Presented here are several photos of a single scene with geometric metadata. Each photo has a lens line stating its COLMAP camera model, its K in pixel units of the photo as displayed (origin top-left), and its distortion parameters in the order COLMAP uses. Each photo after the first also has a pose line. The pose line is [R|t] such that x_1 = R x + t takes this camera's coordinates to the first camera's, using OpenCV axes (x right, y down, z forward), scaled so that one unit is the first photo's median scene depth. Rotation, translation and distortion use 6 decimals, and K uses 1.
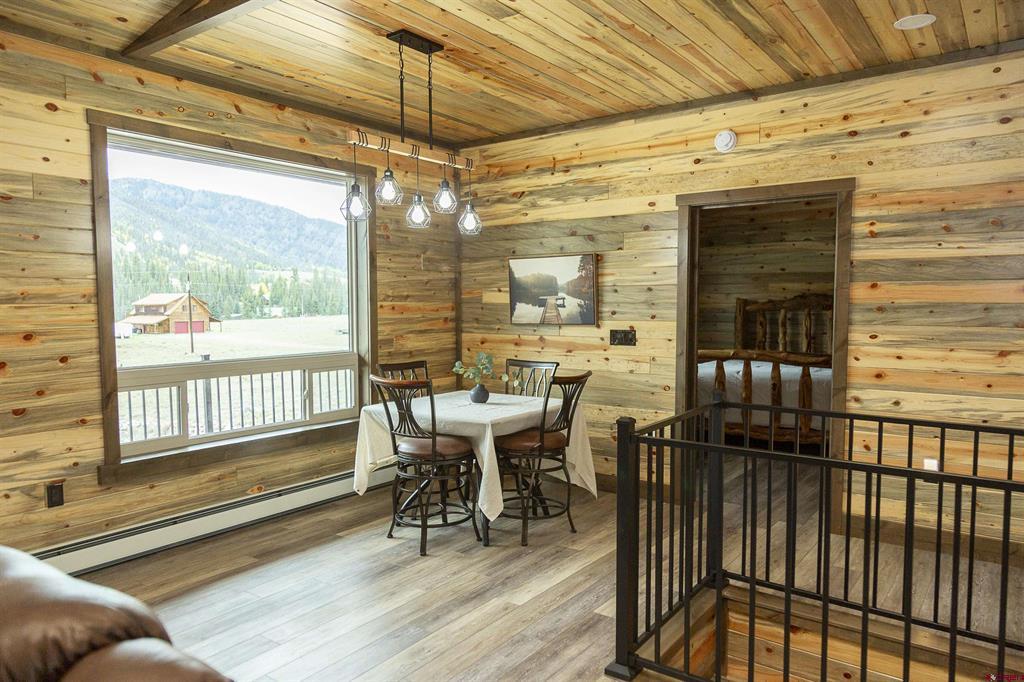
lens RADIAL K [[677.2, 0, 517.6], [0, 677.2, 345.9], [0, 0, 1]] dist [0.005619, 0.006931]
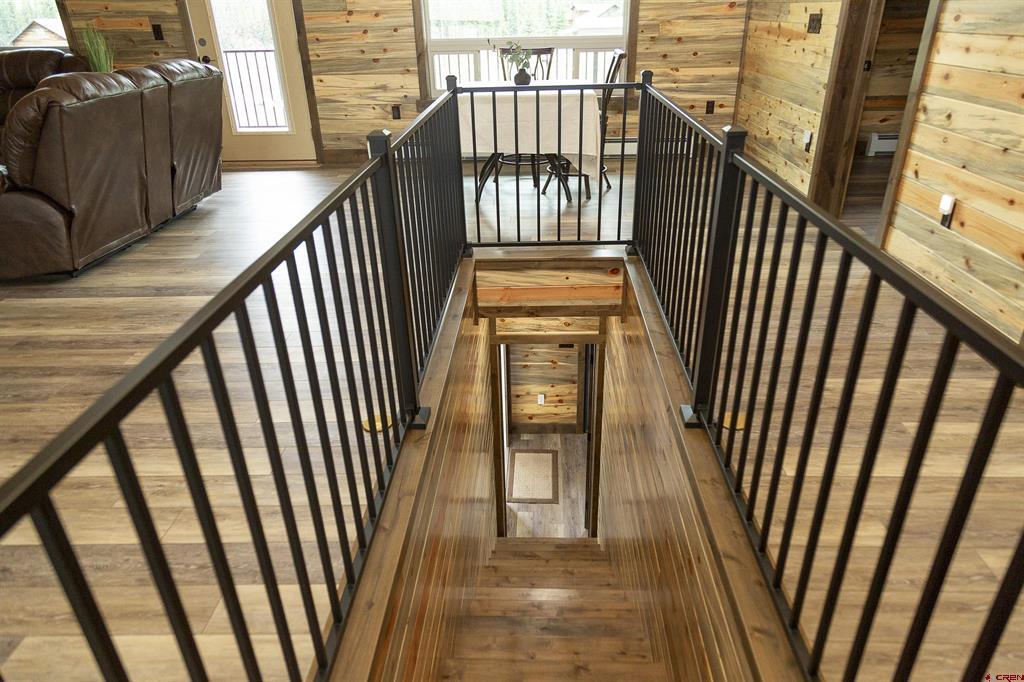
lens RADIAL K [[677.2, 0, 517.6], [0, 677.2, 345.9], [0, 0, 1]] dist [0.005619, 0.006931]
pose [[0.566671, 0.361177, -0.740564, 0.768197], [-0.034648, 0.908454, 0.416546, 0.014697], [0.823215, -0.210385, 0.527309, 0.131635]]
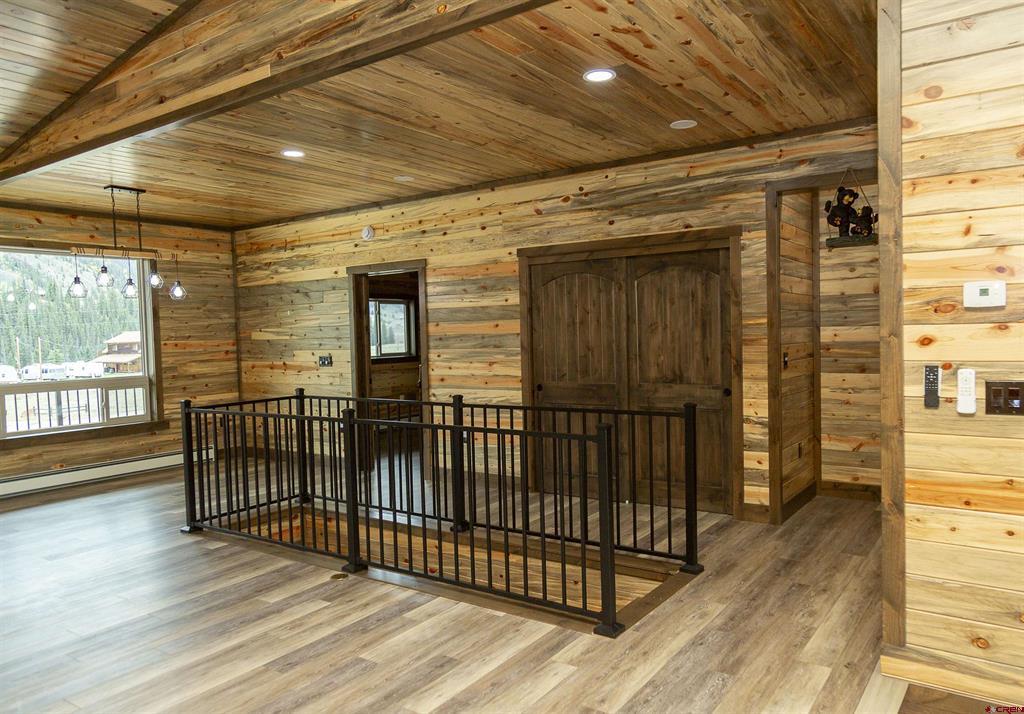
lens RADIAL K [[683.8, 0, 536.9], [0, 683.8, 360.7], [0, 0, 1]] dist [0.001993, 0.001012]
pose [[0.998615, -0.026010, 0.045744, 0.570017], [0.027102, 0.999358, -0.023430, 0.035869], [-0.045105, 0.024638, 0.998678, -0.540715]]
